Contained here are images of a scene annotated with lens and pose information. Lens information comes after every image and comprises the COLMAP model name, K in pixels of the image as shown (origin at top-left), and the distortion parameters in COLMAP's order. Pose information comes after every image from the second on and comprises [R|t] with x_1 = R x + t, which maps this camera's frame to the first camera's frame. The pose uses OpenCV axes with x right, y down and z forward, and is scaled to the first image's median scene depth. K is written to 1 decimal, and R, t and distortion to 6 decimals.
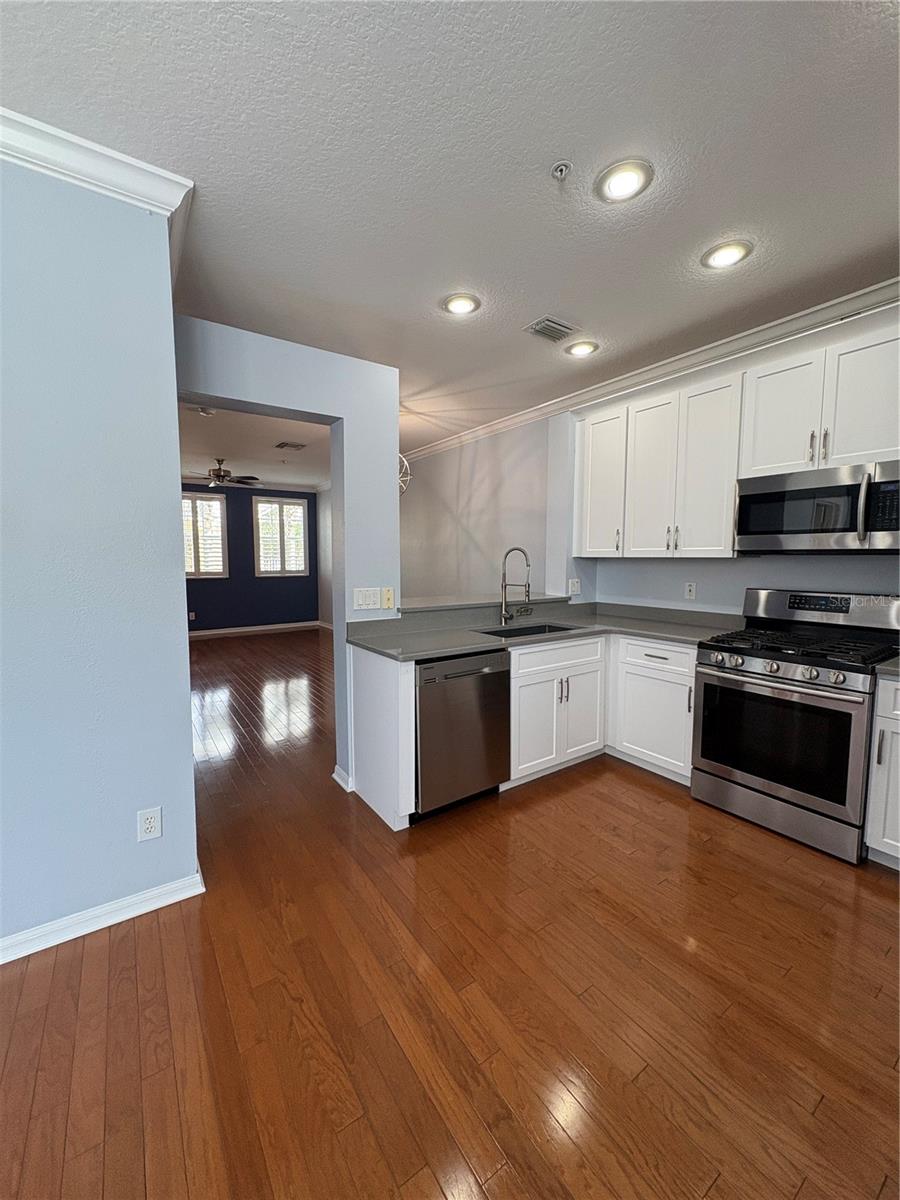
lens RADIAL K [[477.1, 0, 450.0], [0, 477.1, 598.9], [0, 0, 1]] dist [-0.000389, 0.000208]
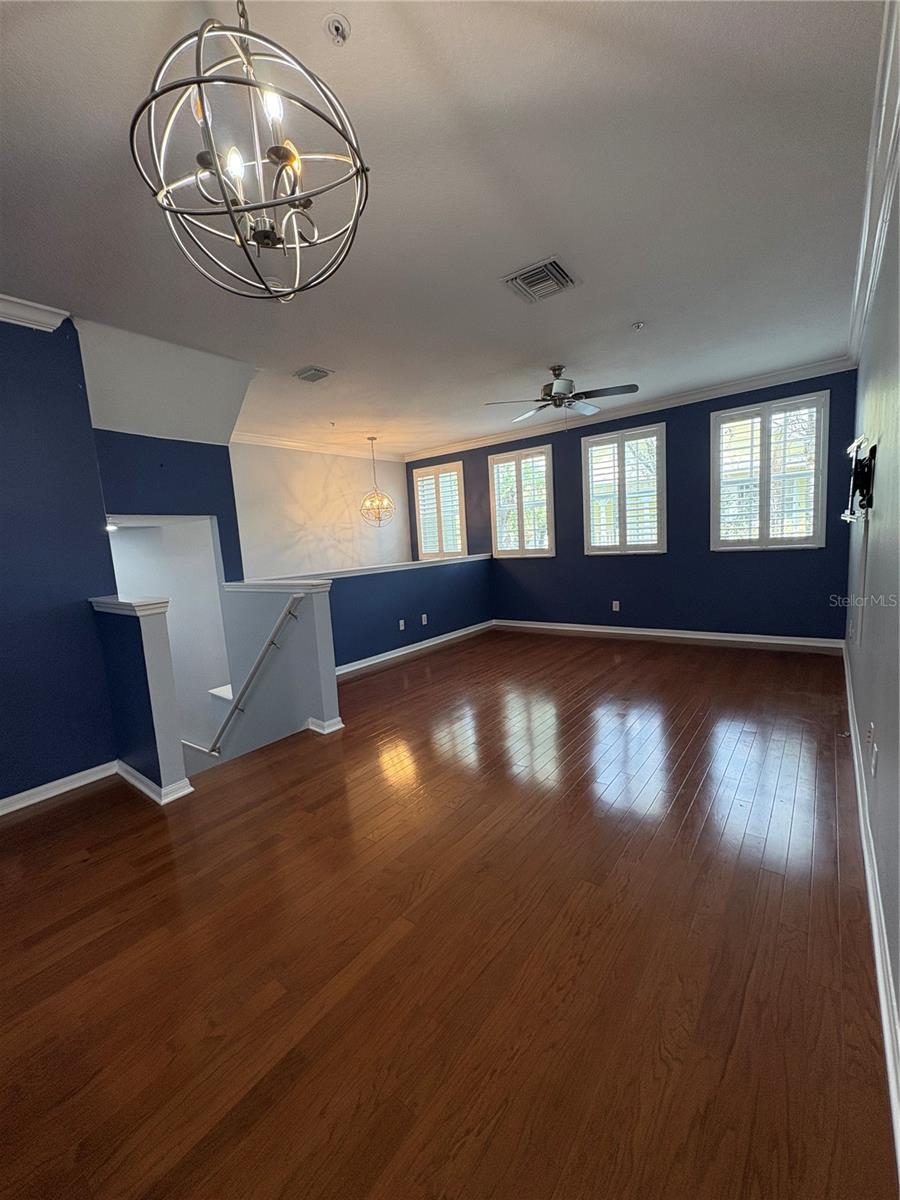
lens RADIAL K [[477.1, 0, 450.0], [0, 477.1, 598.9], [0, 0, 1]] dist [-0.000389, 0.000208]
pose [[0.295627, 0.101309, -0.949916, 0.196606], [-0.021331, 0.994813, 0.099459, -0.107507], [0.955065, -0.009140, 0.296255, 1.405439]]
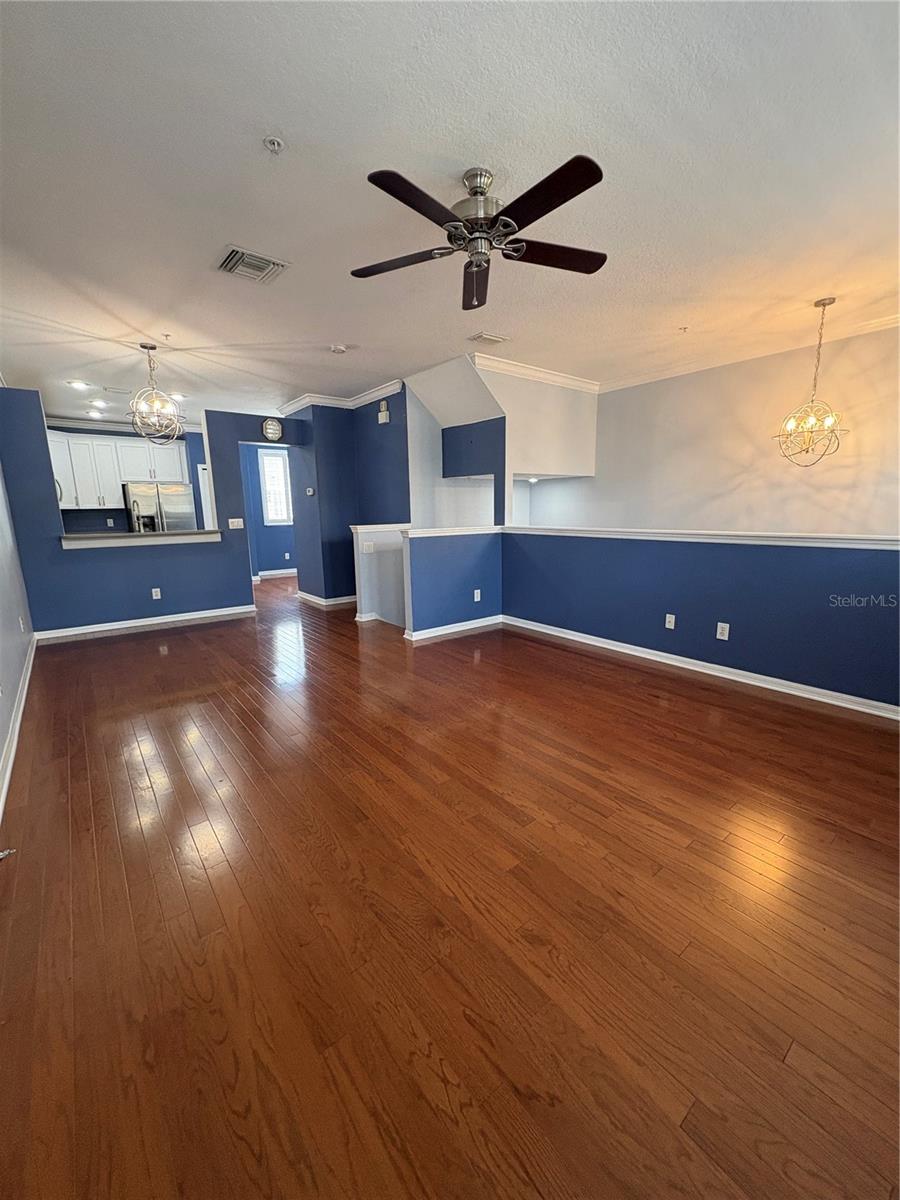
lens RADIAL K [[477.1, 0, 450.0], [0, 477.1, 598.9], [0, 0, 1]] dist [-0.000389, 0.000208]
pose [[-0.997624, 0.031178, -0.061430, -0.901519], [0.013334, 0.962251, 0.271837, -0.219469], [0.067586, 0.270372, -0.960381, 2.856296]]
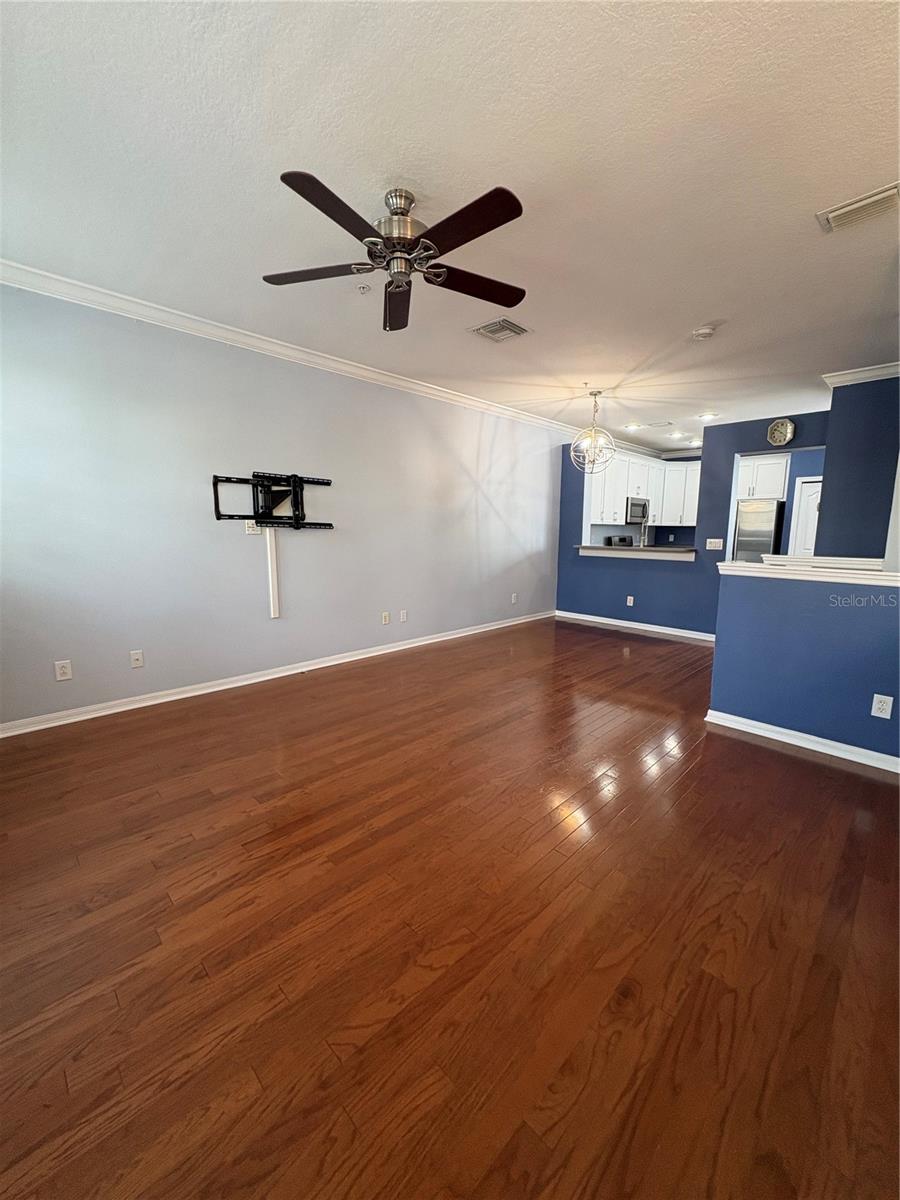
lens RADIAL K [[477.9, 0, 449.8], [0, 477.9, 598.7], [0, 0, 1]] dist [-0.000227, 0.000232]
pose [[-0.177117, -0.144093, 0.973584, -1.725856], [0.078373, 0.984018, 0.159895, -0.163291], [-0.981064, 0.104623, -0.162994, 2.161462]]
